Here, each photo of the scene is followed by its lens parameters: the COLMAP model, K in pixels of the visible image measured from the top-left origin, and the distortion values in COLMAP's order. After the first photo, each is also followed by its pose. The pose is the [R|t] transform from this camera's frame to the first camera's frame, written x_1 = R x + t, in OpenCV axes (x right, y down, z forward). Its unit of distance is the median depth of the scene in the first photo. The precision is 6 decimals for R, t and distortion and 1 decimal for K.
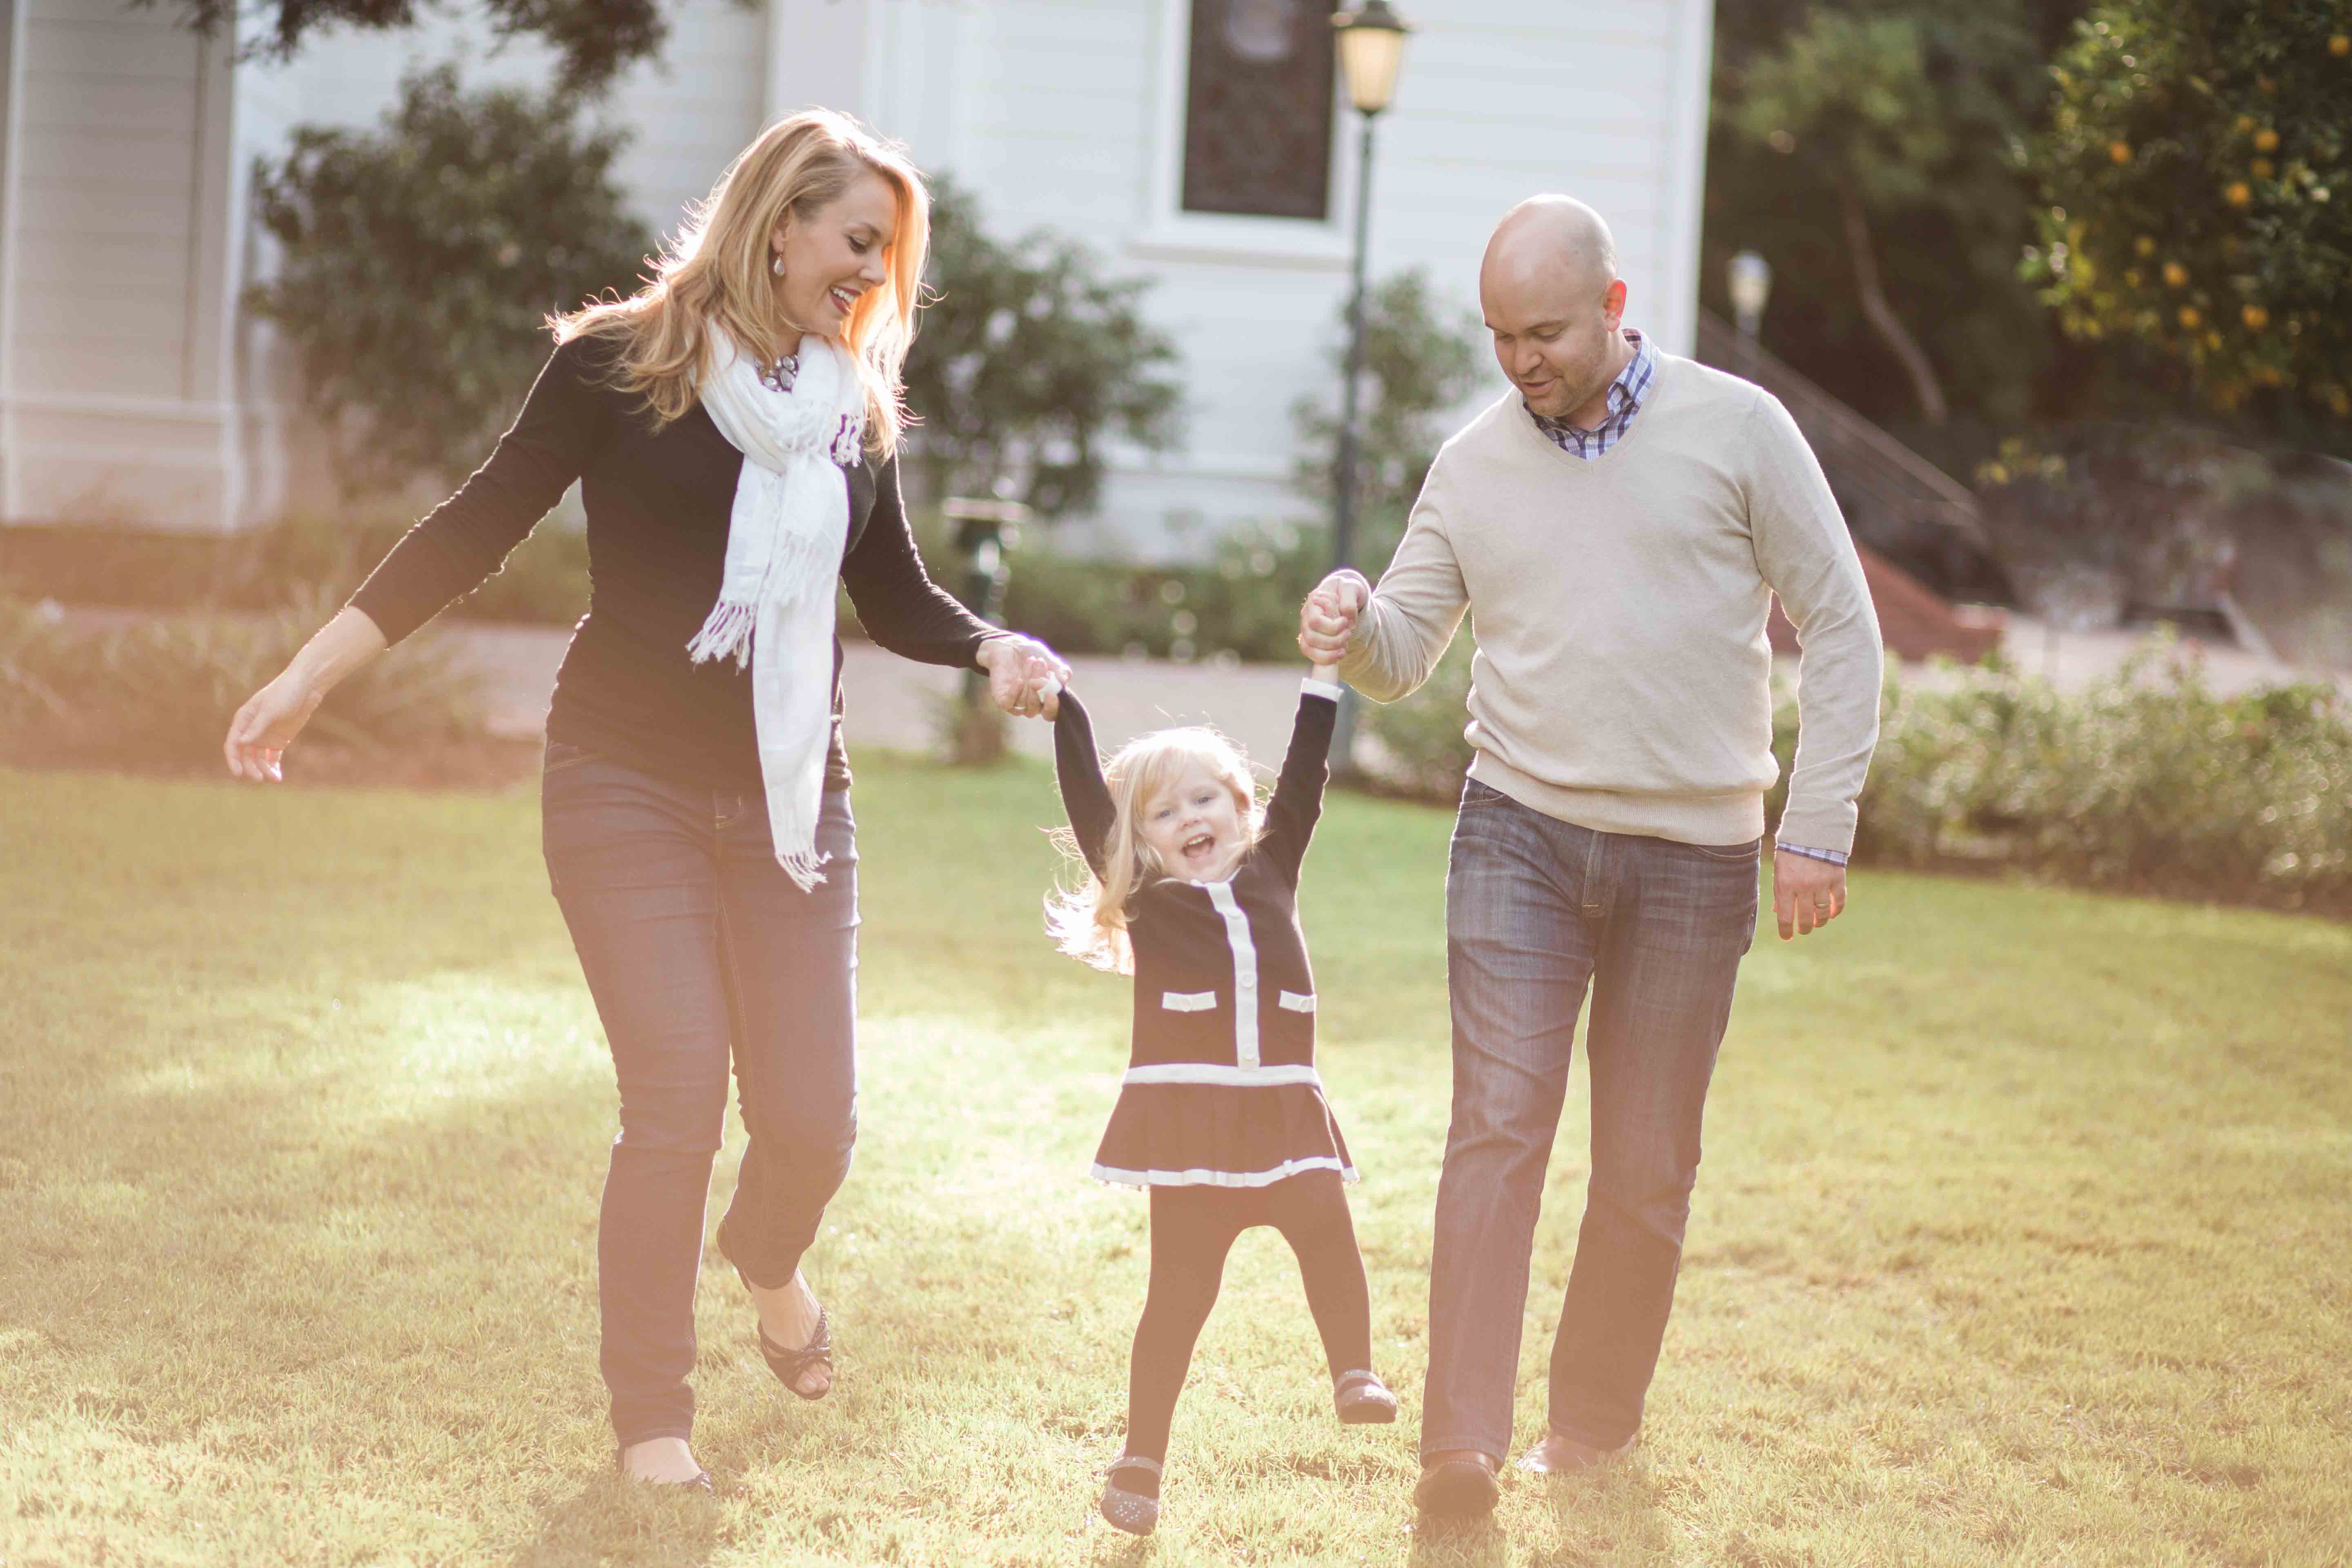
lens RADIAL K [[5845.3, 0, 1176.0], [0, 5845.3, 784.0], [0, 0, 1]] dist [-0.024688, -0.447543]
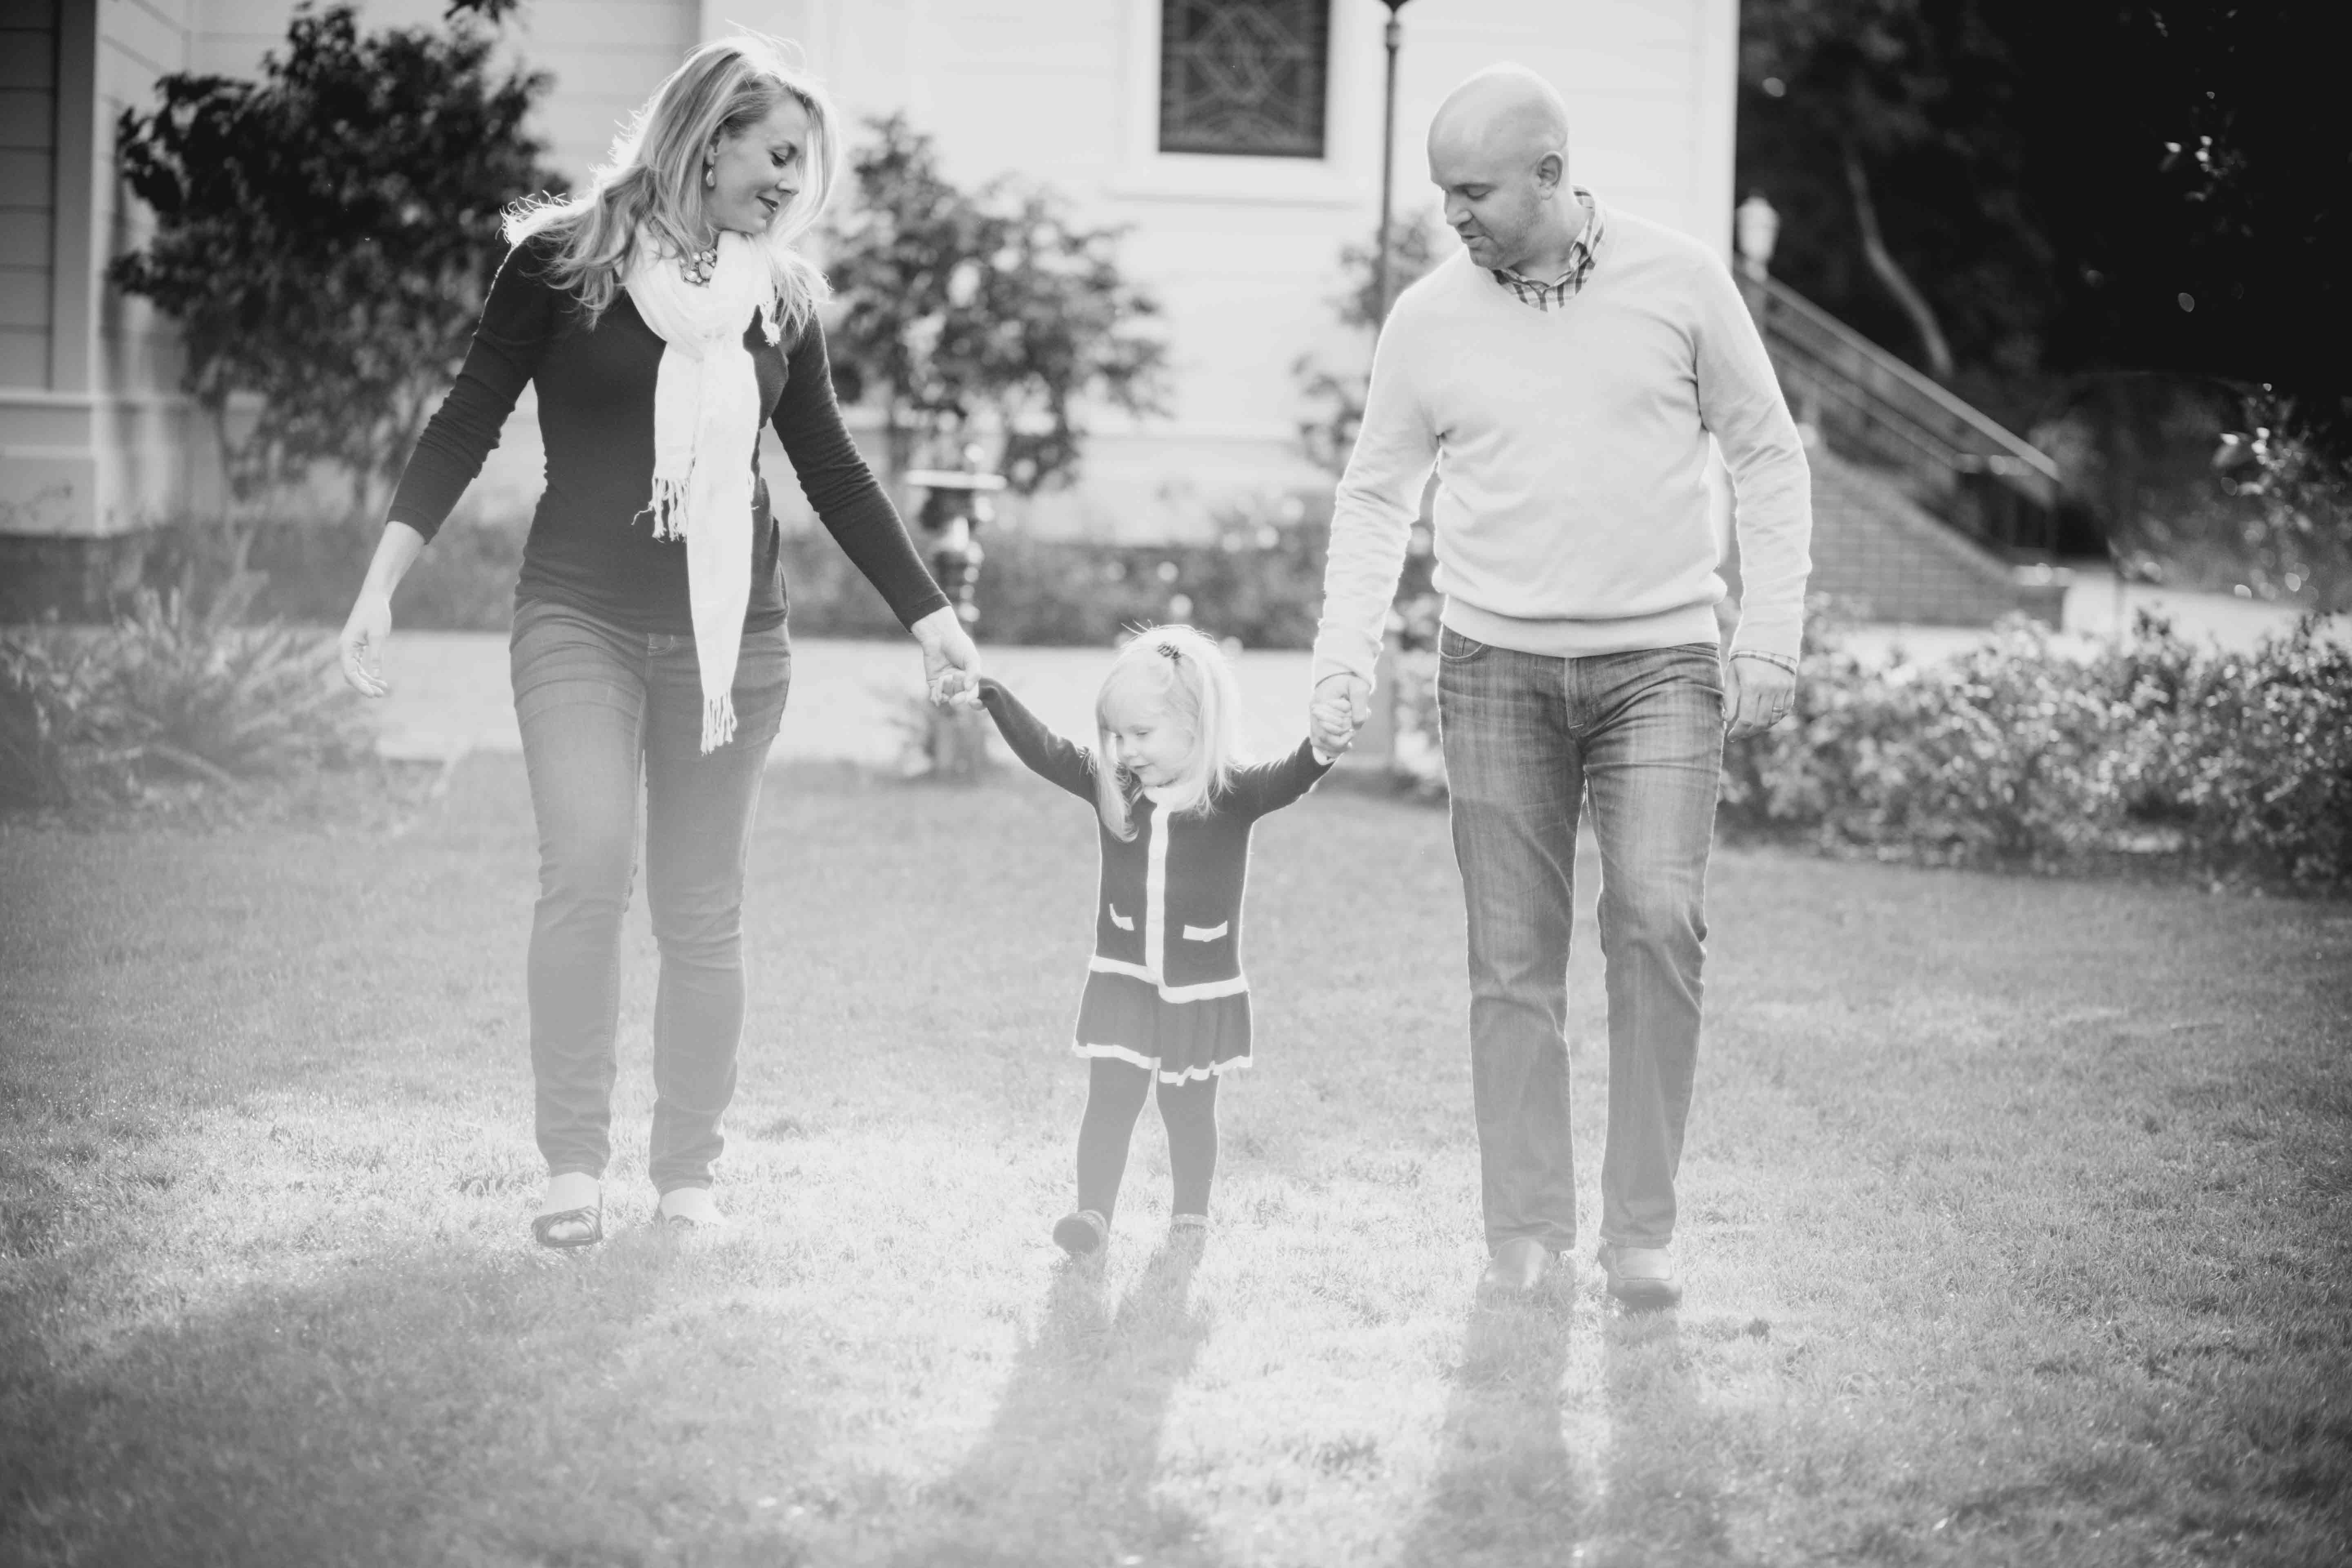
lens RADIAL K [[5677.4, 0, 1176.0], [0, 5677.4, 784.0], [0, 0, 1]] dist [-0.277688, 0.369874]
pose [[0.999584, -0.028218, 0.005953, -0.005268], [0.028198, 0.999597, 0.003349, -0.003426], [-0.006045, -0.003179, 0.999977, 0.141318]]
